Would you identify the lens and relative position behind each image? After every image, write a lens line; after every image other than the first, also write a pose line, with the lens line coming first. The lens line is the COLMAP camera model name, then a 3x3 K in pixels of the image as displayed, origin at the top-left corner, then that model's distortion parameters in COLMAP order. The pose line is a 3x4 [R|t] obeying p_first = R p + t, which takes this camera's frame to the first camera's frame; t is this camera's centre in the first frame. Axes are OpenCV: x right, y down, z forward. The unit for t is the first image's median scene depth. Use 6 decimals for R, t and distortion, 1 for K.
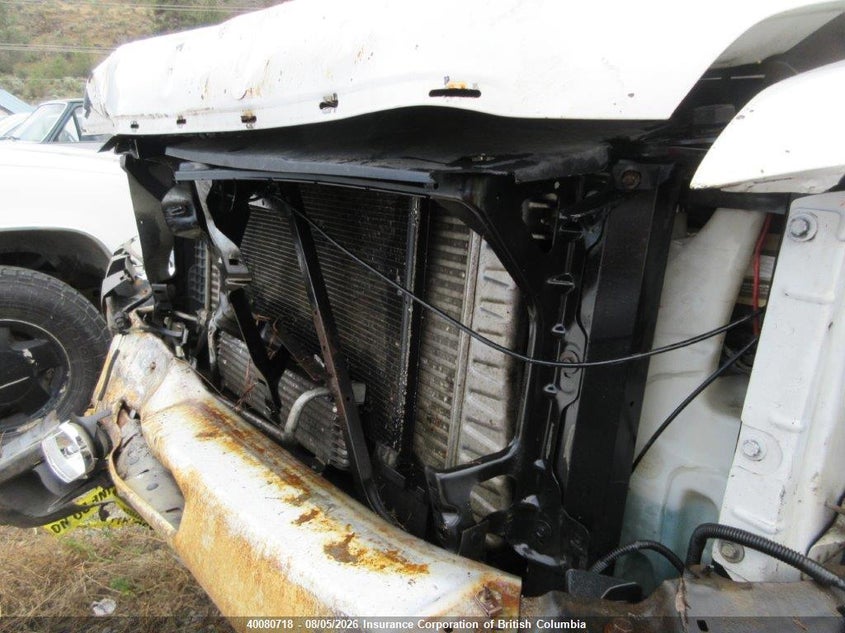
lens RADIAL K [[614.4, 0, 434.3], [0, 614.4, 315.9], [0, 0, 1]] dist [0.027620, -0.003406]
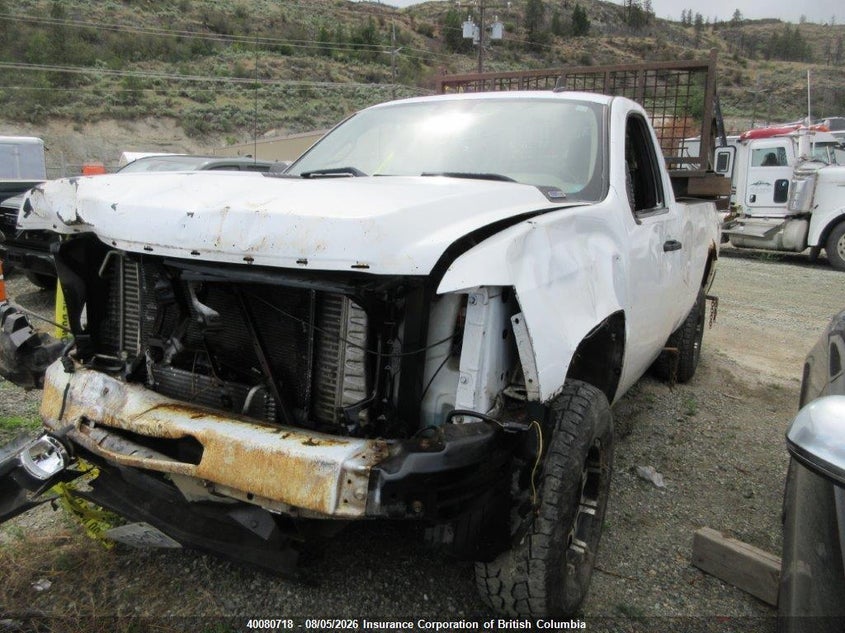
lens RADIAL K [[632.8, 0, 436.5], [0, 632.8, 308.2], [0, 0, 1]] dist [0.011026, 0.000846]
pose [[0.924713, -0.055573, 0.376587, -0.479217], [0.072862, 0.996835, -0.031809, -0.016689], [-0.373627, 0.056853, 0.925835, -1.183984]]
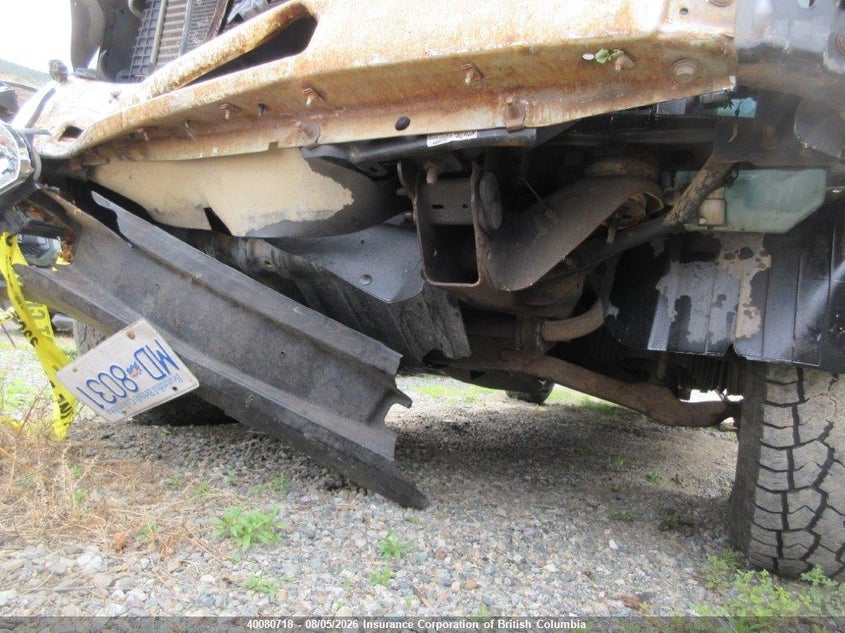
lens RADIAL K [[627.0, 0, 422.5], [0, 627.0, 316.5], [0, 0, 1]] dist [0.009433, -0.004673]
pose [[0.920938, 0.101030, 0.376386, -0.606838], [-0.002175, 0.967129, -0.254276, 1.043810], [-0.389704, 0.233354, 0.890885, 0.213121]]
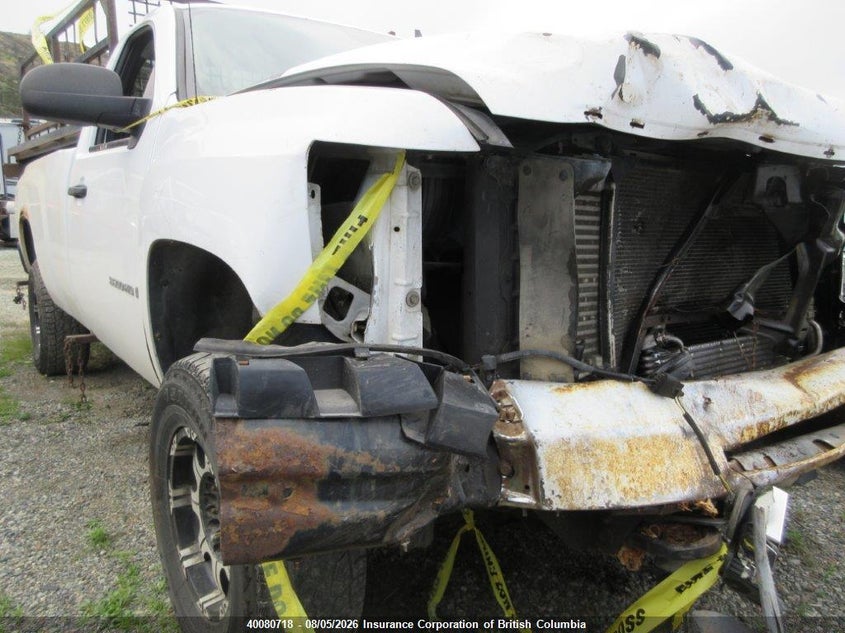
lens RADIAL K [[627.0, 0, 422.5], [0, 627.0, 316.5], [0, 0, 1]] dist [0.009433, -0.004673]
pose [[0.051886, -0.177354, 0.982779, -2.328486], [0.211972, 0.963636, 0.162708, -0.477980], [-0.975897, 0.199879, 0.087593, 2.253252]]
